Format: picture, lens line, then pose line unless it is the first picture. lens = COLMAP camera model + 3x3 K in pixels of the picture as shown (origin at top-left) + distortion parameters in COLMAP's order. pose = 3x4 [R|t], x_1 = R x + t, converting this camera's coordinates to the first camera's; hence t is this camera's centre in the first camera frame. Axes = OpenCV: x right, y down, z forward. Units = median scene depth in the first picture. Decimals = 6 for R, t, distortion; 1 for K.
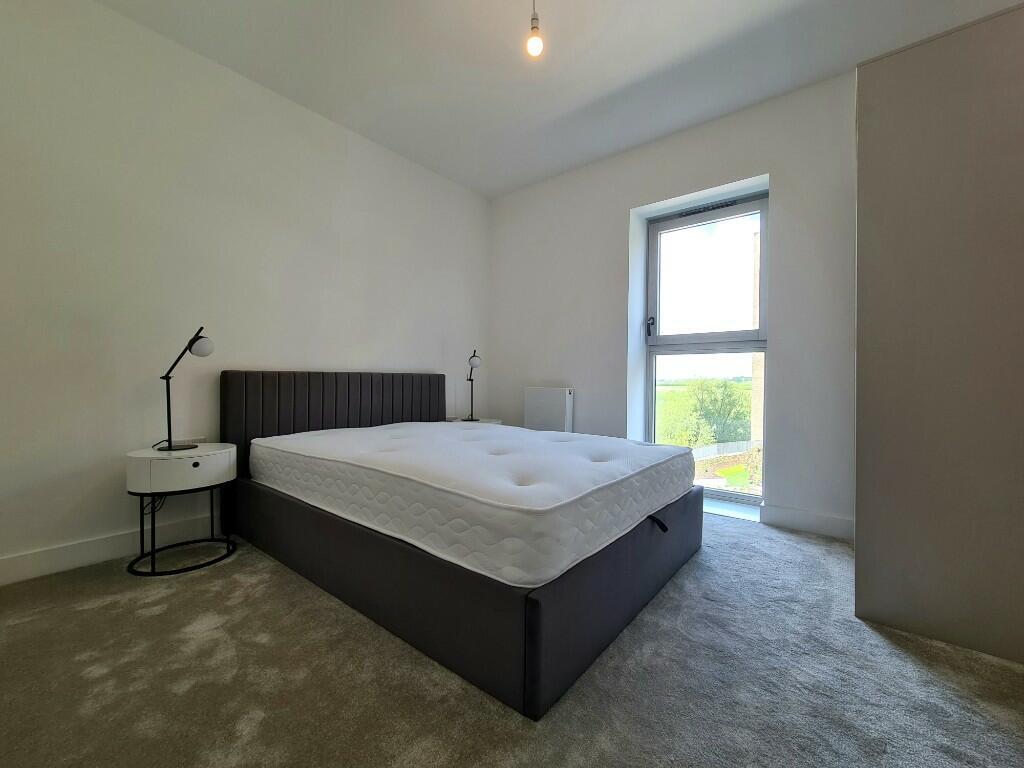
lens RADIAL K [[421.3, 0, 512.0], [0, 421.3, 384.0], [0, 0, 1]] dist [-0.001522, -0.000062]
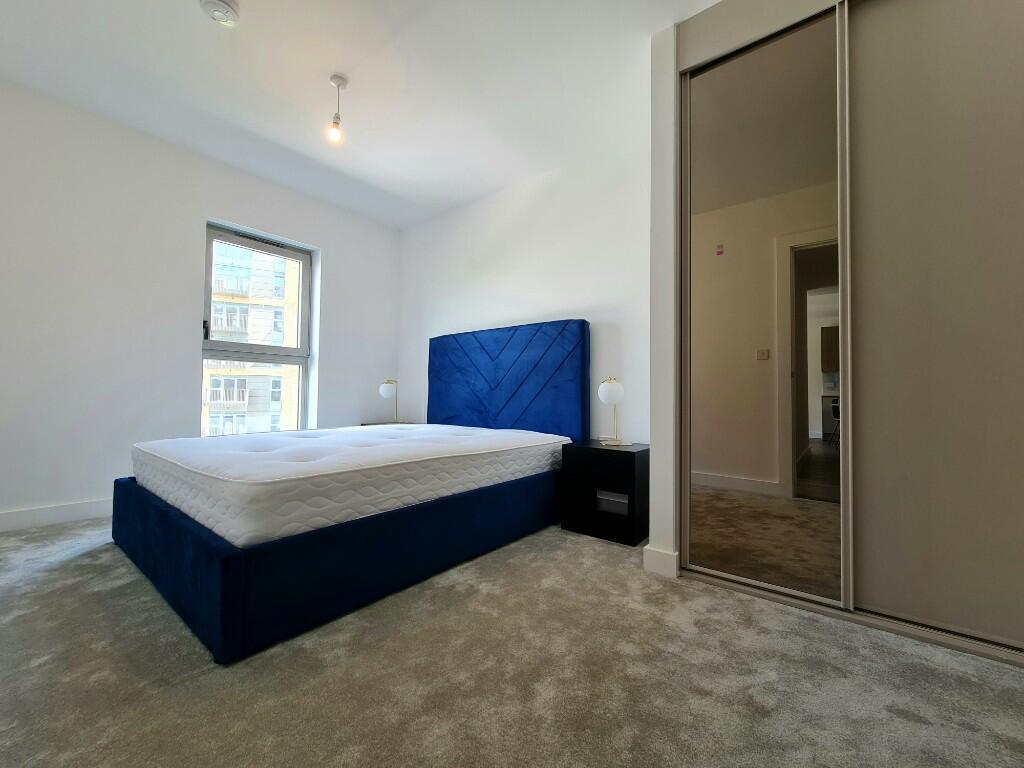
lens RADIAL K [[421.3, 0, 512.0], [0, 421.3, 384.0], [0, 0, 1]] dist [-0.001522, -0.000062]
pose [[-0.012738, 0.002754, 0.999915, -0.684879], [-0.013340, 0.999907, -0.002924, -0.018298], [-0.999830, -0.013376, -0.012700, 0.292504]]
